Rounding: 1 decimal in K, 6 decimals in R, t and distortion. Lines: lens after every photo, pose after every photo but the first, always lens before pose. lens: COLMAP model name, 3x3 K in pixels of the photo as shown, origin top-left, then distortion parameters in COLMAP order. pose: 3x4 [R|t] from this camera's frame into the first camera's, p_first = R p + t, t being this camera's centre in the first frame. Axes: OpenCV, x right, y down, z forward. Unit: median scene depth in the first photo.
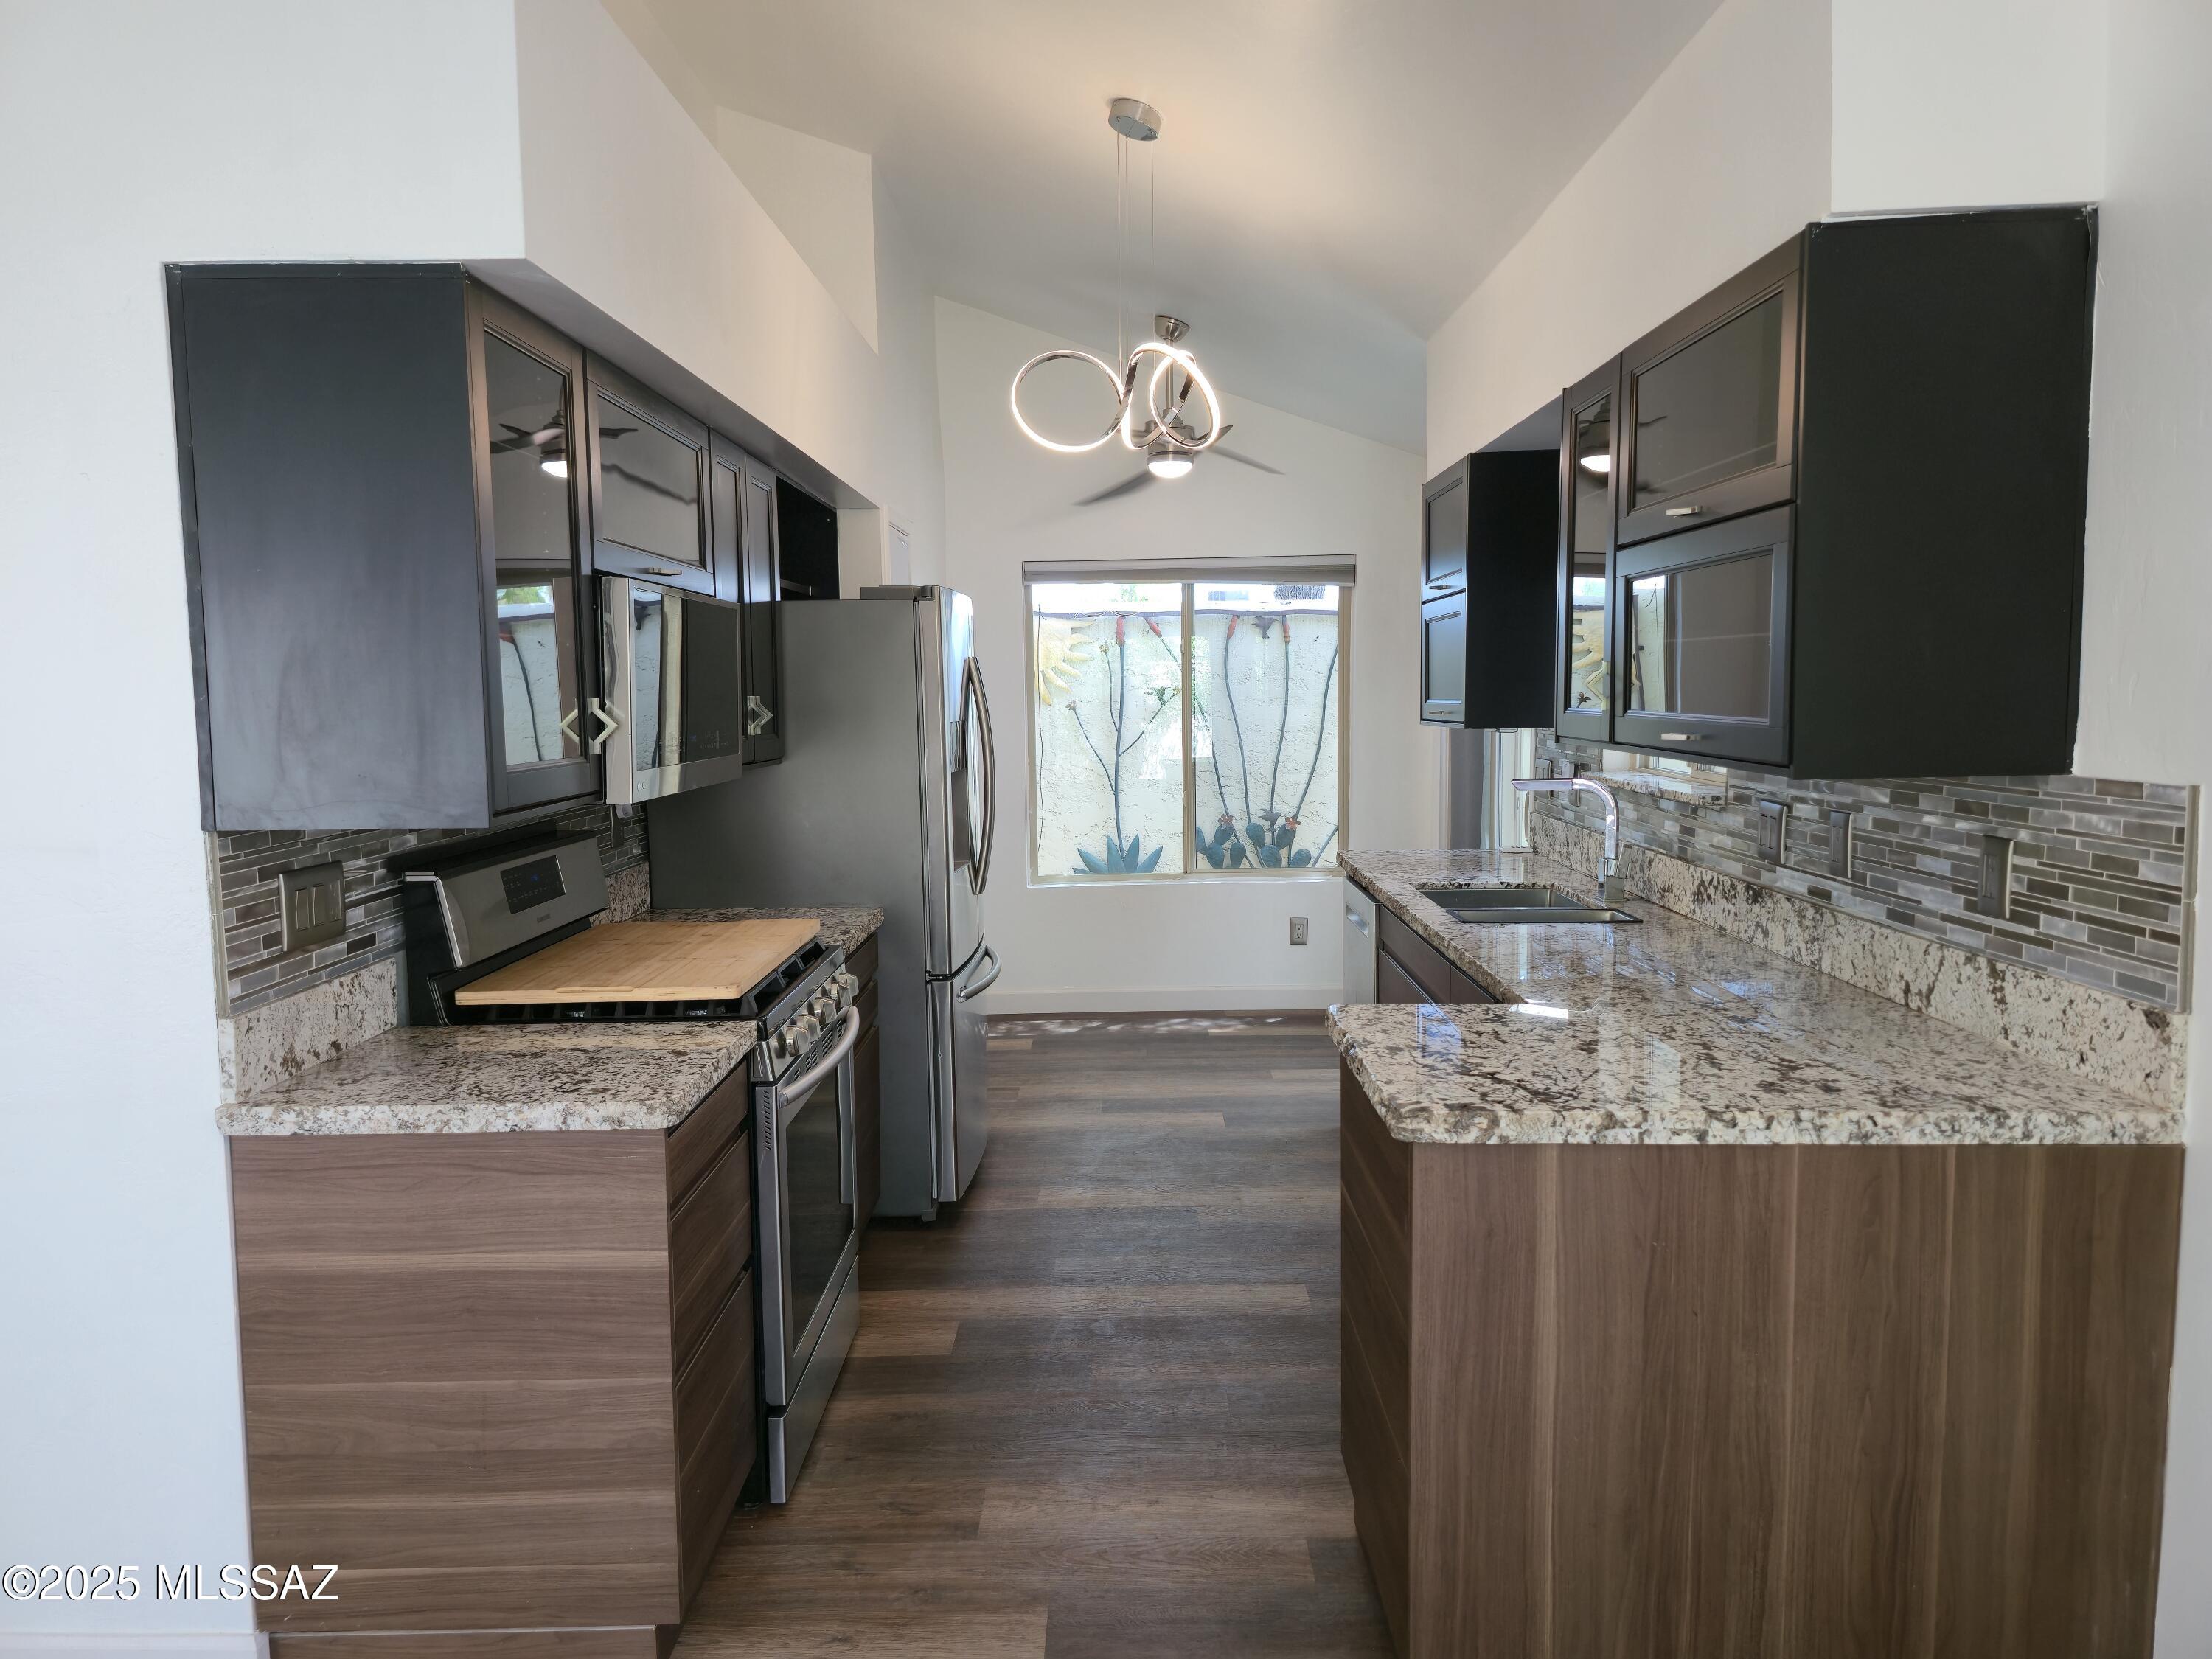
lens RADIAL K [[1444.5, 0, 1106.7], [0, 1444.5, 817.0], [0, 0, 1]] dist [0.073307, -0.071788]
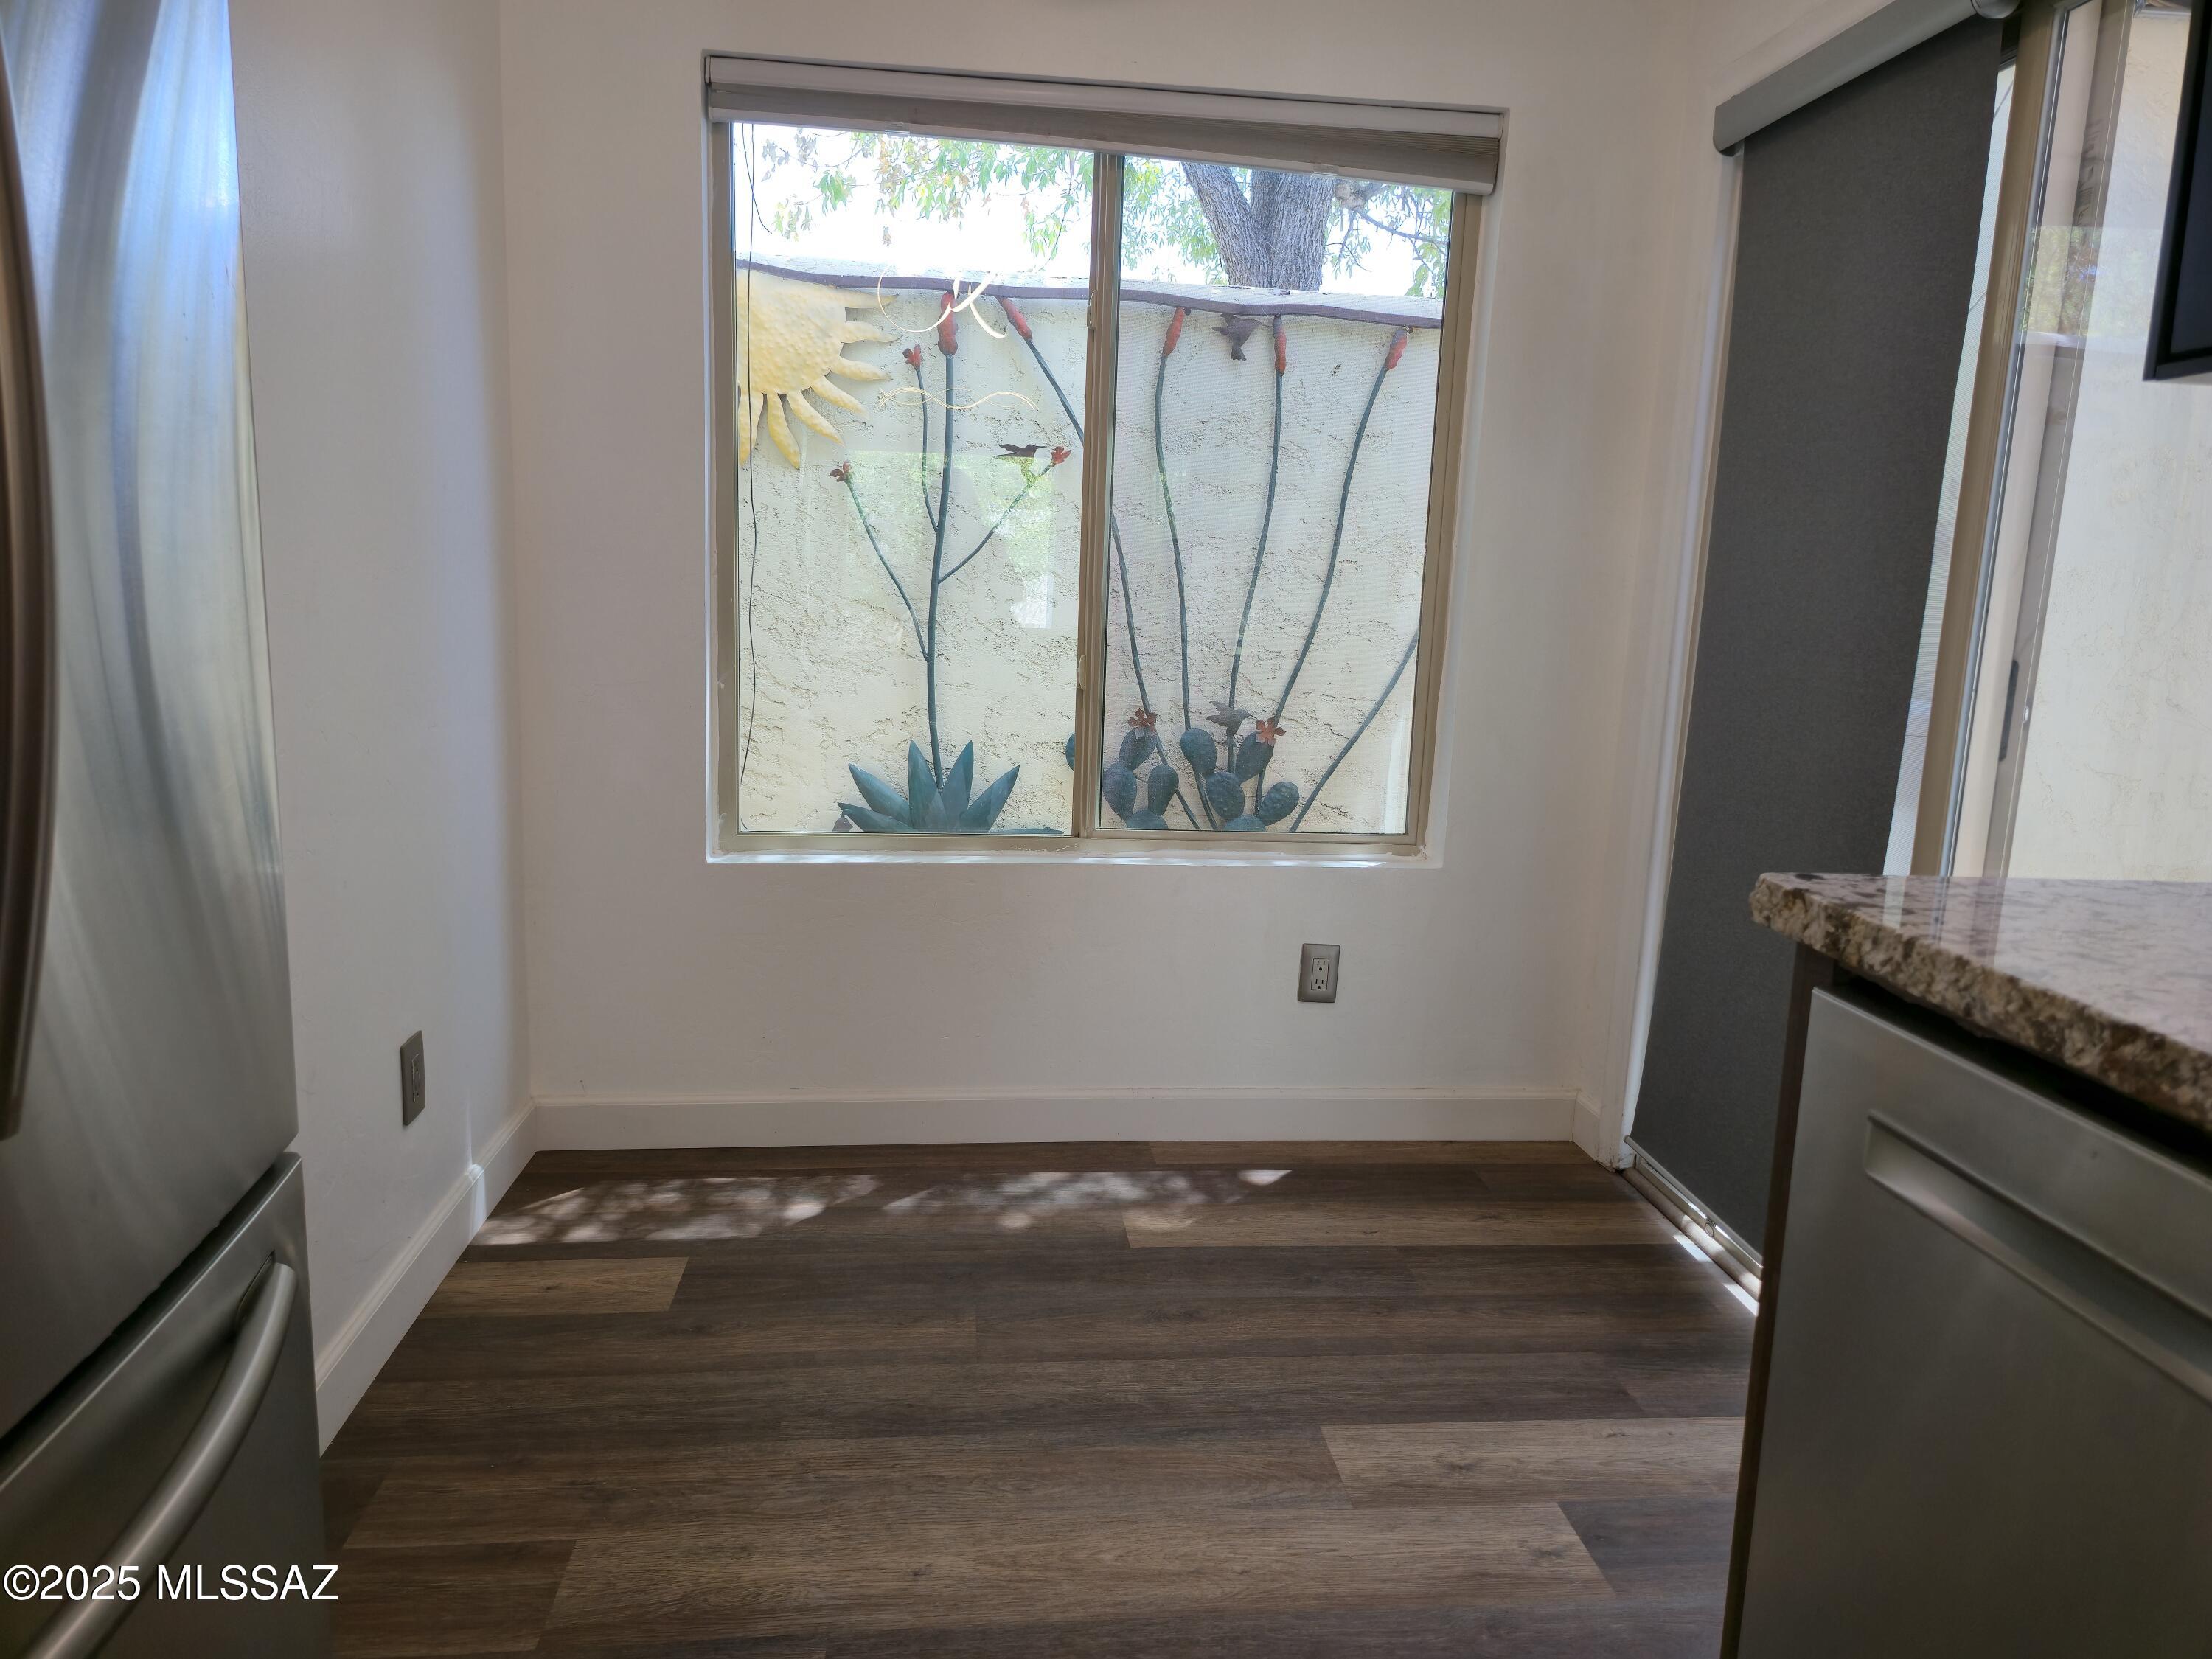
lens RADIAL K [[1444.3, 0, 1106.0], [0, 1444.3, 829.5], [0, 0, 1]] dist [0.065345, -0.082392]
pose [[0.992241, 0.030995, 0.120401, 0.023976], [-0.041004, 0.995825, 0.081557, -0.002085], [-0.117370, -0.085861, 0.989370, 1.393235]]
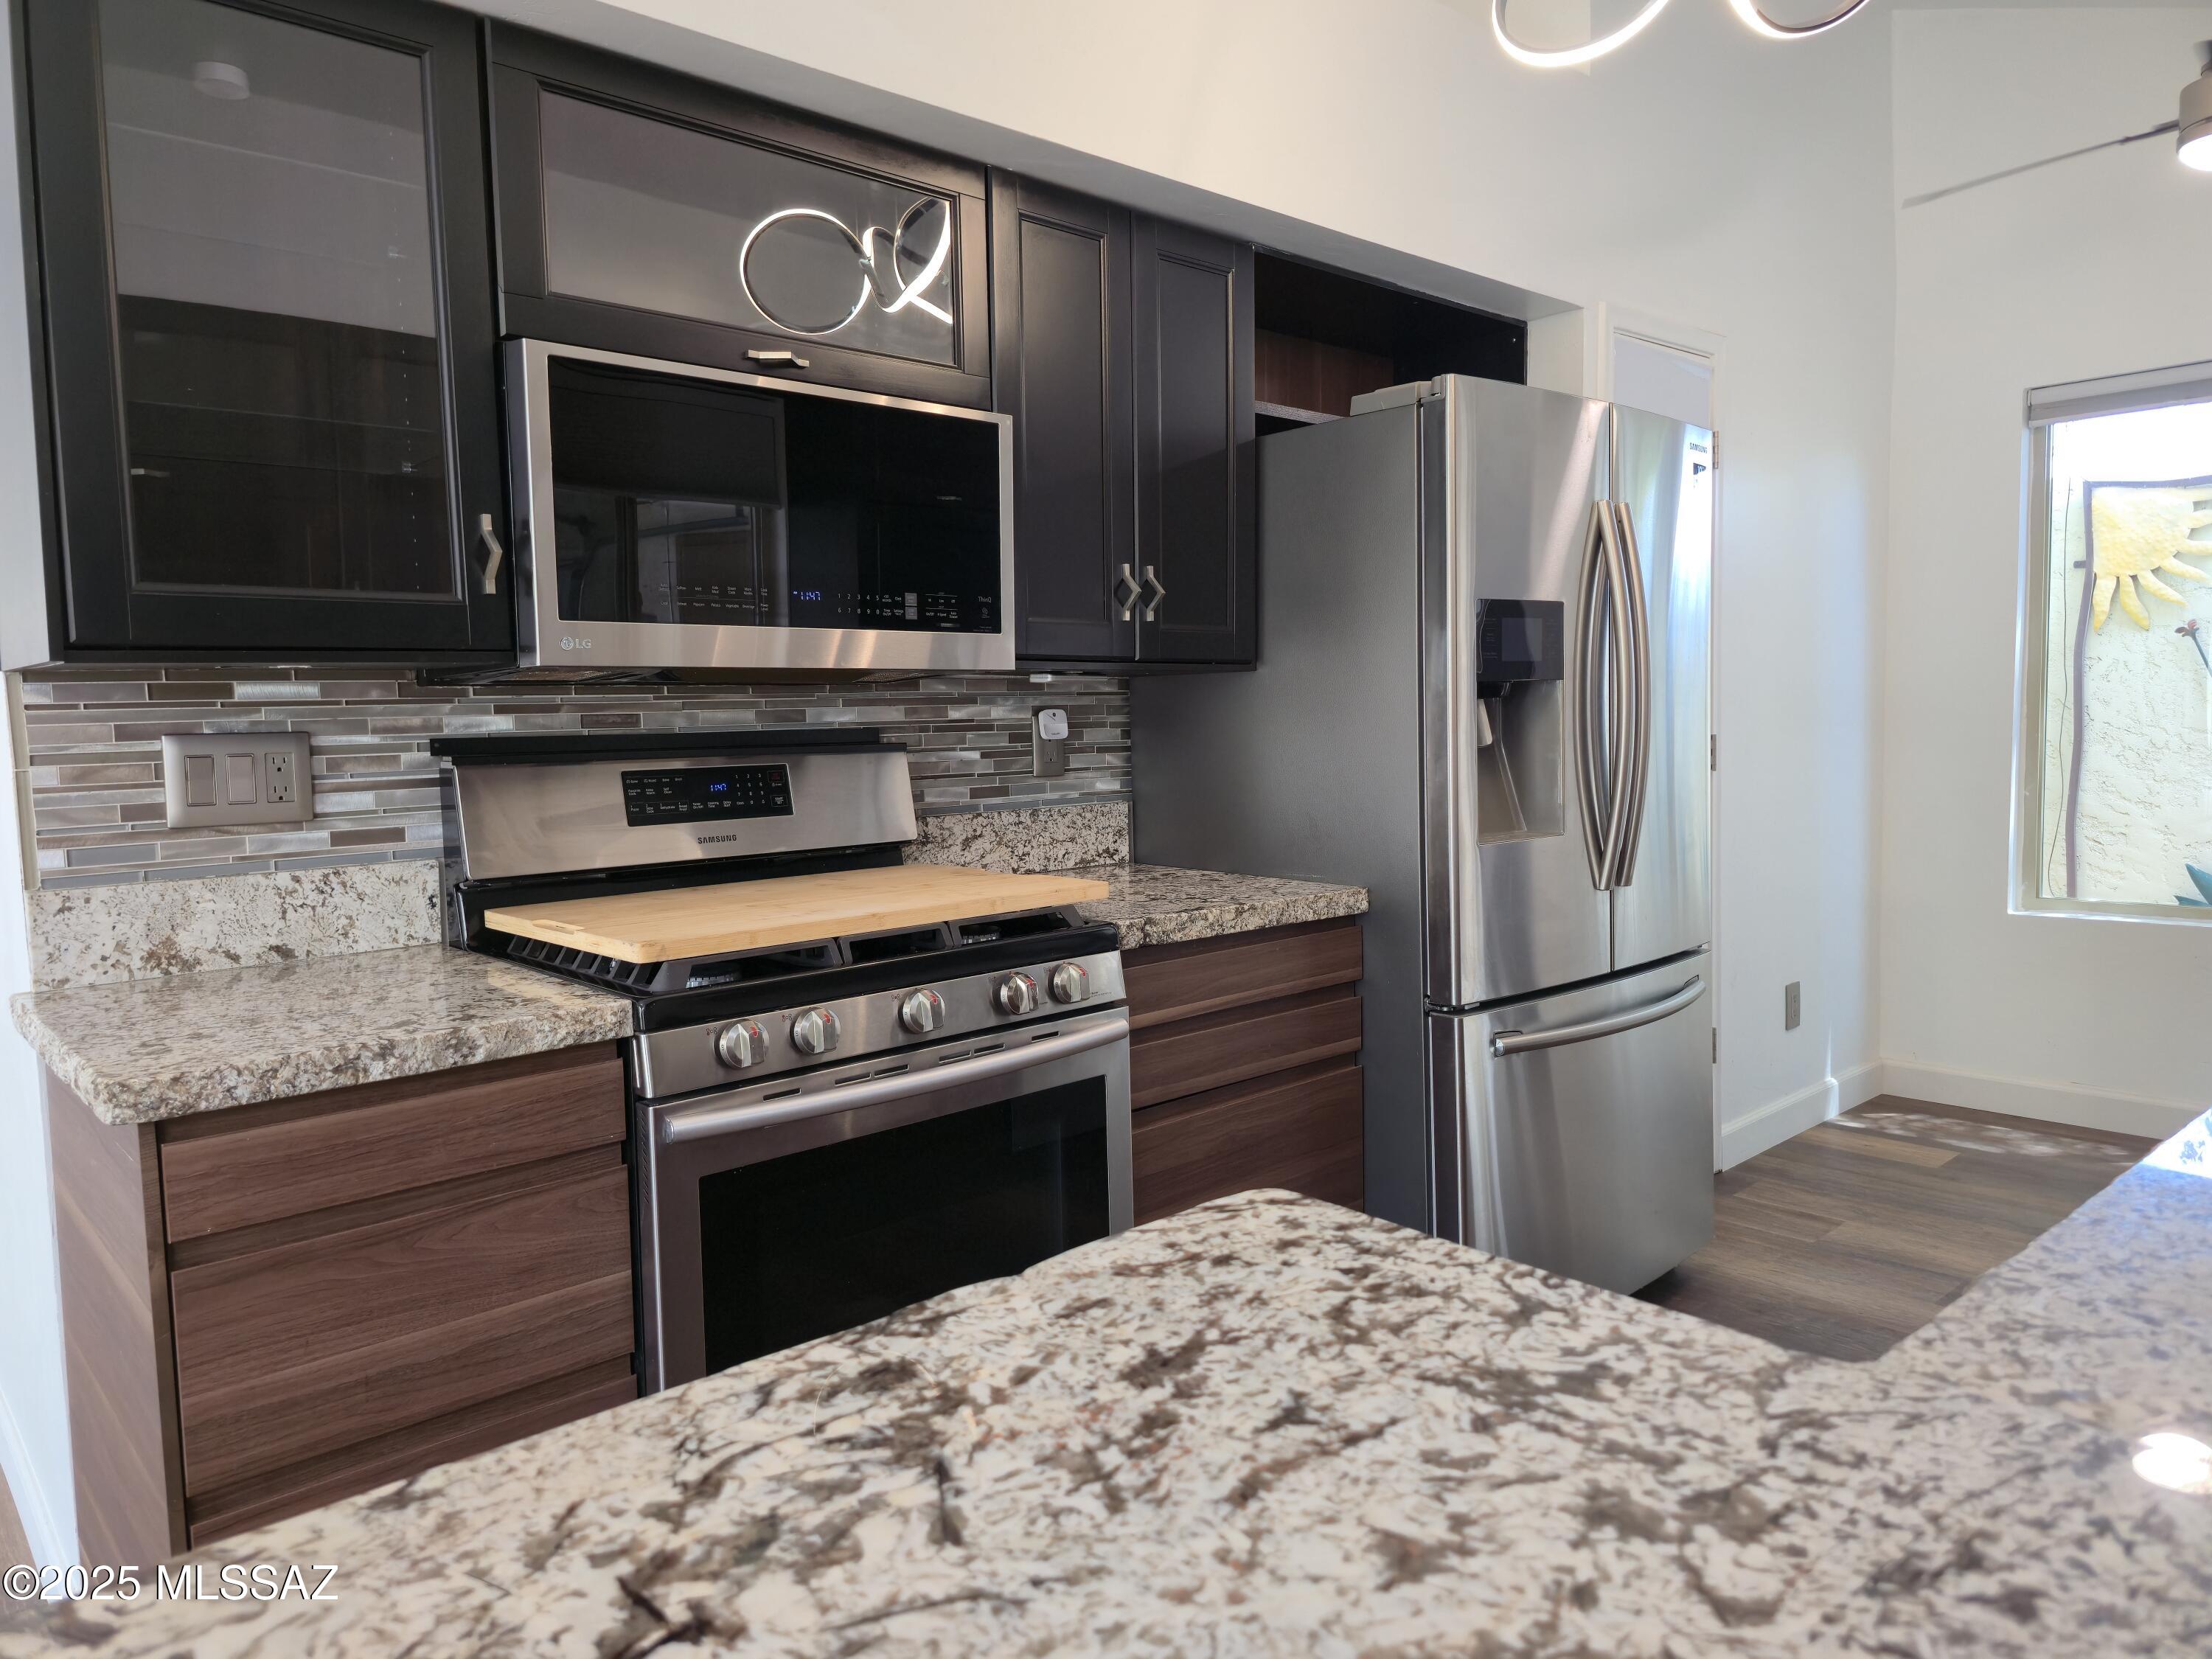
lens RADIAL K [[1464.1, 0, 1106.9], [0, 1464.1, 799.5], [0, 0, 1]] dist [0.057022, -0.052089]
pose [[0.674859, 0.043810, -0.736645, 0.373224], [-0.052716, 0.998548, 0.011091, 0.031457], [0.736061, 0.031348, 0.676189, 0.694585]]
